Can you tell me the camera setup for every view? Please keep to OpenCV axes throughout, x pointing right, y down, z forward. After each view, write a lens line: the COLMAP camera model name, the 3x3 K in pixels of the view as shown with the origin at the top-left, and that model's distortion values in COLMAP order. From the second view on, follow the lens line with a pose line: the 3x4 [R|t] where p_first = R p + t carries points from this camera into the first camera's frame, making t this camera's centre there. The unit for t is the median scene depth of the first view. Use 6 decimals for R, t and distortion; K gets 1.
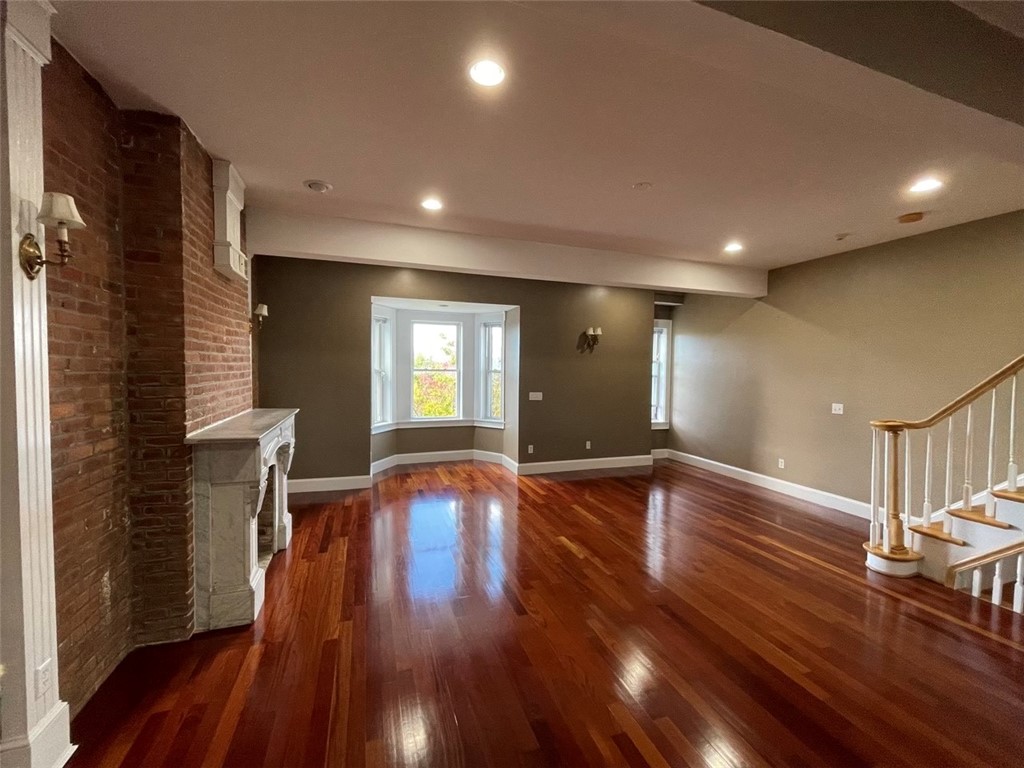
lens RADIAL K [[418.4, 0, 511.2], [0, 418.4, 382.9], [0, 0, 1]] dist [0.000297, 0.000837]
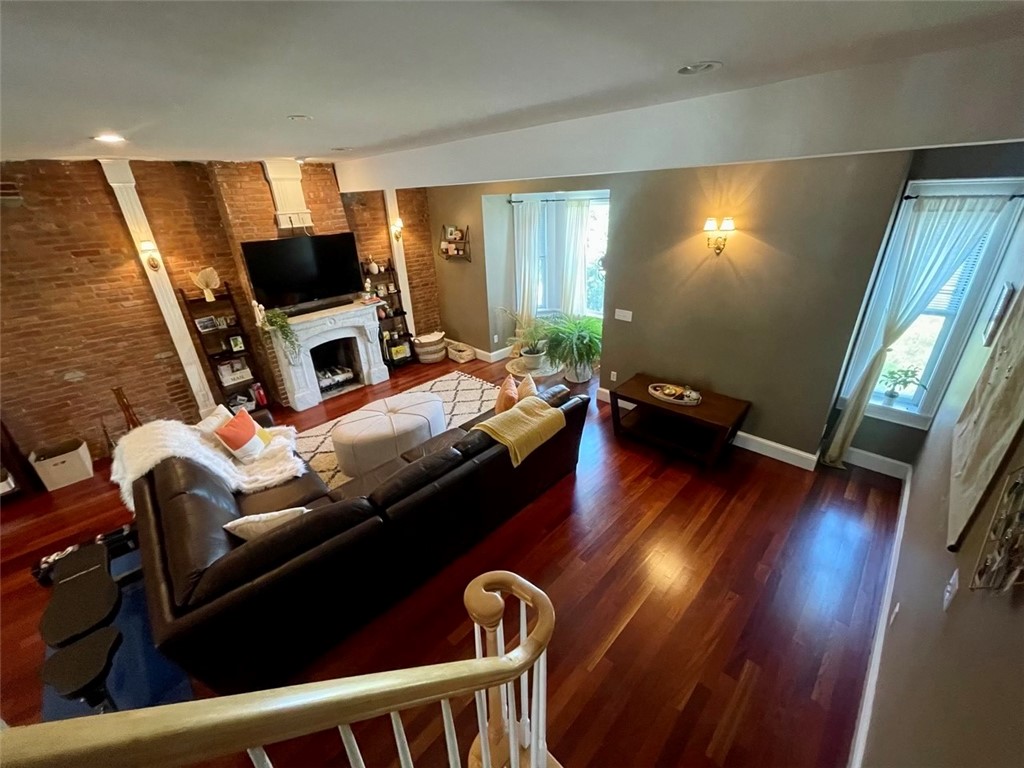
lens RADIAL K [[418.4, 0, 511.2], [0, 418.4, 382.9], [0, 0, 1]] dist [0.000297, 0.000837]
pose [[0.444401, 0.340953, -0.828407, 0.691820], [0.010787, 0.922635, 0.385522, -0.163730], [0.895763, -0.180263, 0.406343, 0.492364]]
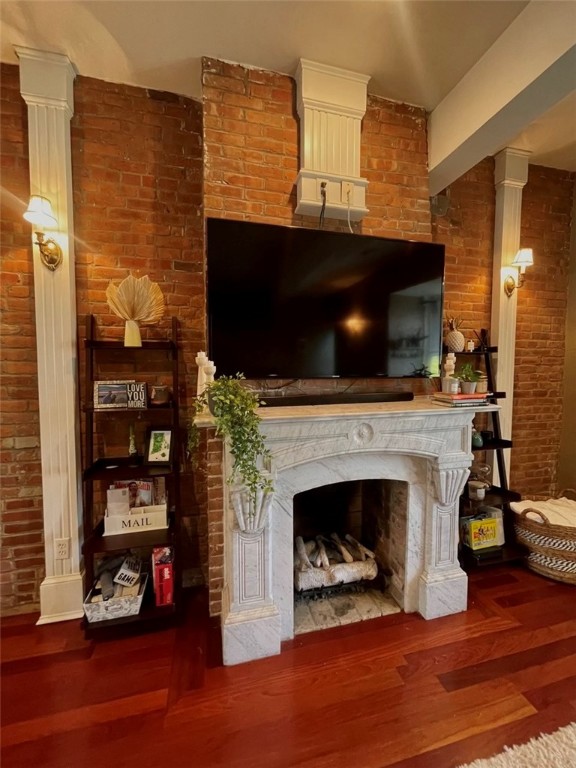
lens RADIAL K [[306.4, 0, 288.0], [0, 306.4, 384.0], [0, 0, 1]] dist [-0.003044, 0.000246]
pose [[-0.095243, 0.040985, -0.994610, -0.045520], [-0.040049, 0.998185, 0.044967, 0.016212], [0.994648, 0.044116, -0.093429, 0.497877]]
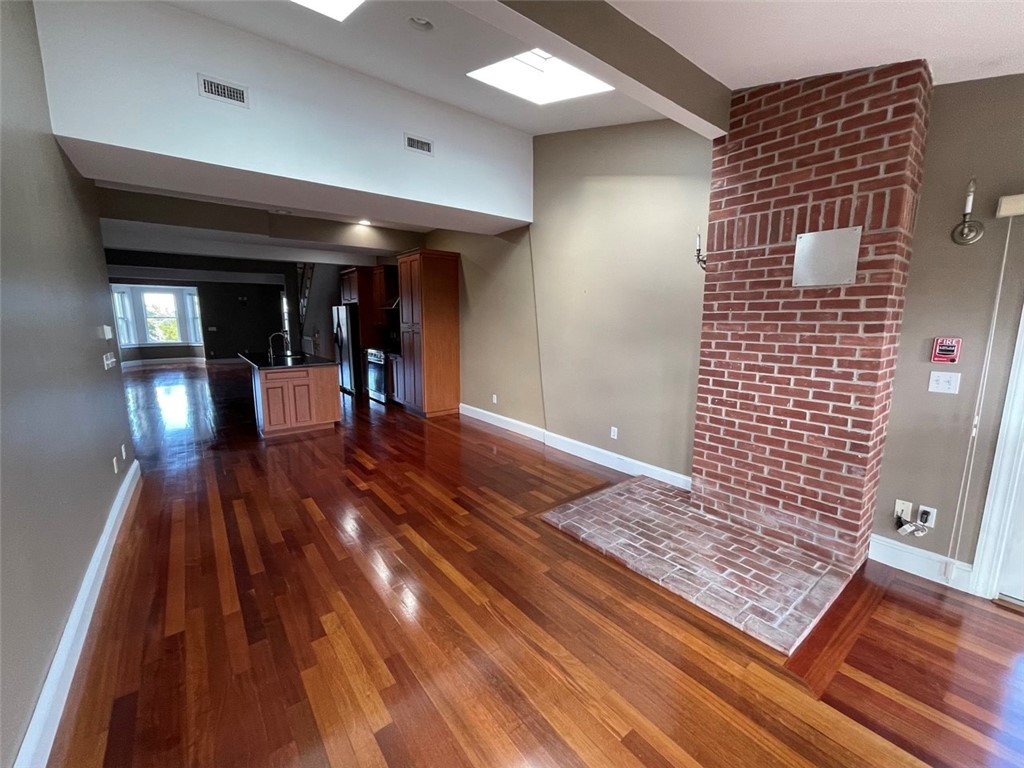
lens RADIAL K [[418.4, 0, 511.2], [0, 418.4, 382.9], [0, 0, 1]] dist [0.000297, 0.000837]
pose [[0.949763, -0.058016, 0.307546, 0.908748], [0.021259, 0.992358, 0.121546, 0.084632], [-0.312247, -0.108902, 0.943738, -1.702074]]
